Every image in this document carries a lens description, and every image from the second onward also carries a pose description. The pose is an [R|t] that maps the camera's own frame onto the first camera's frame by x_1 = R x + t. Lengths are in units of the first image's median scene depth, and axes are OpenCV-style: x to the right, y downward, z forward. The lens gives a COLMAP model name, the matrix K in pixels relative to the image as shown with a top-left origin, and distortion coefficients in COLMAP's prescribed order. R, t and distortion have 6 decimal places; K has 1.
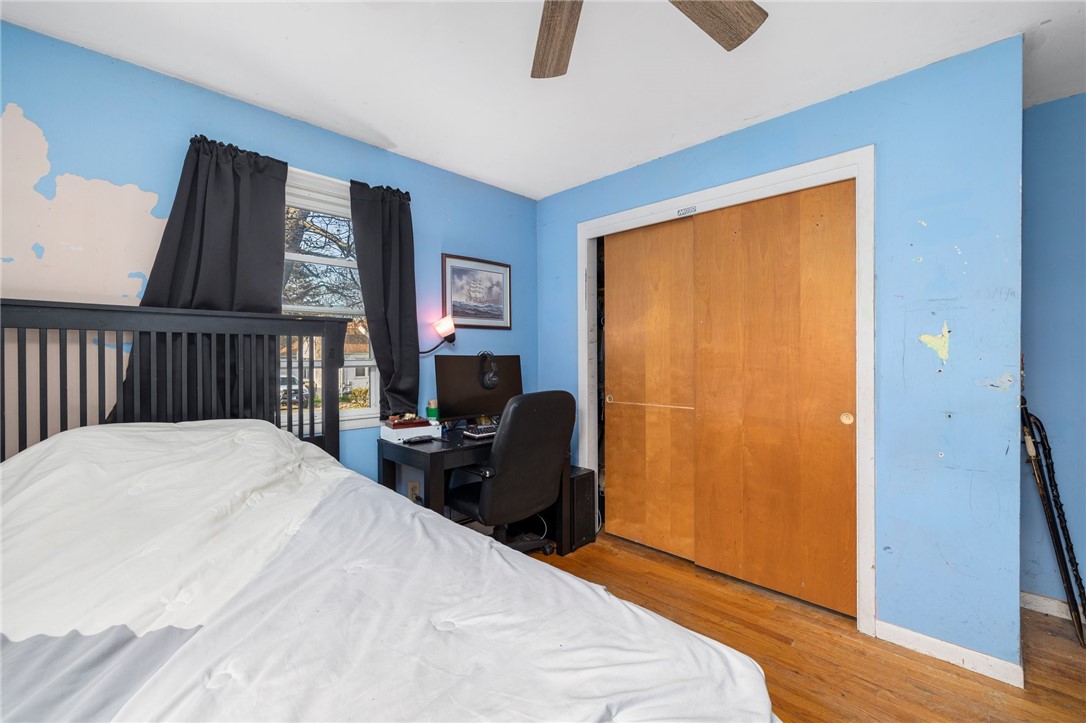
lens RADIAL K [[460.5, 0, 546.5], [0, 460.5, 357.3], [0, 0, 1]] dist [-0.000349, -0.000067]
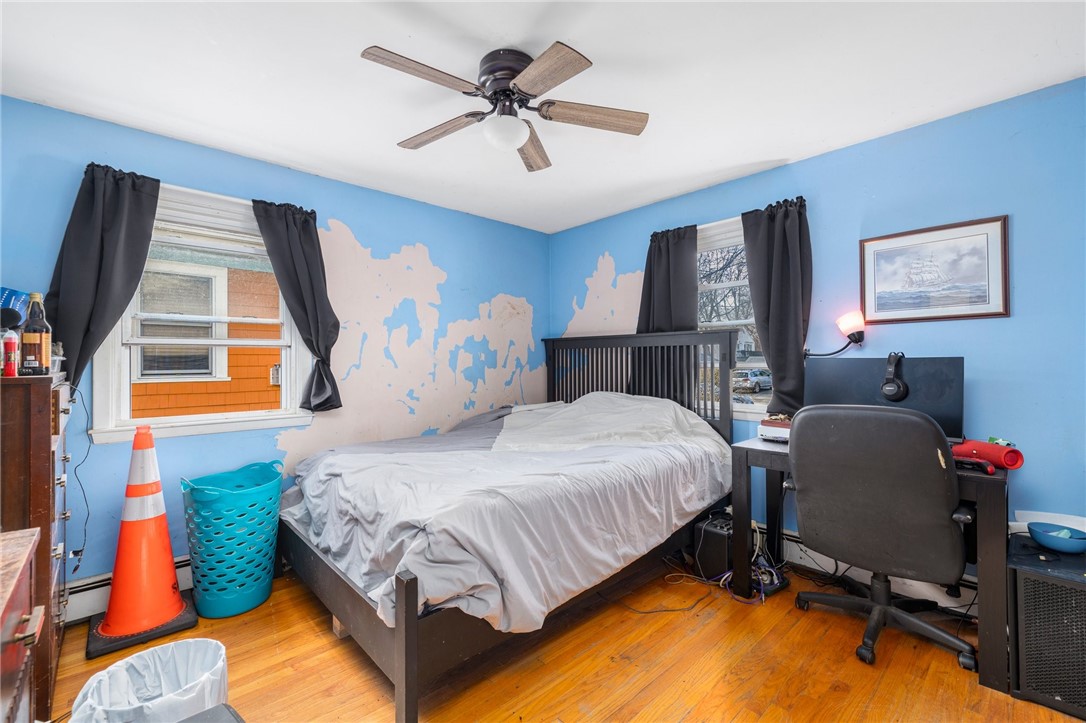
lens RADIAL K [[460.5, 0, 546.4], [0, 460.5, 360.3], [0, 0, 1]] dist [-0.000349, -0.000067]
pose [[-0.041189, -0.004463, -0.999141, 0.776222], [-0.002669, 0.999987, -0.004357, 0.006478], [0.999148, 0.002488, -0.041200, 0.521251]]
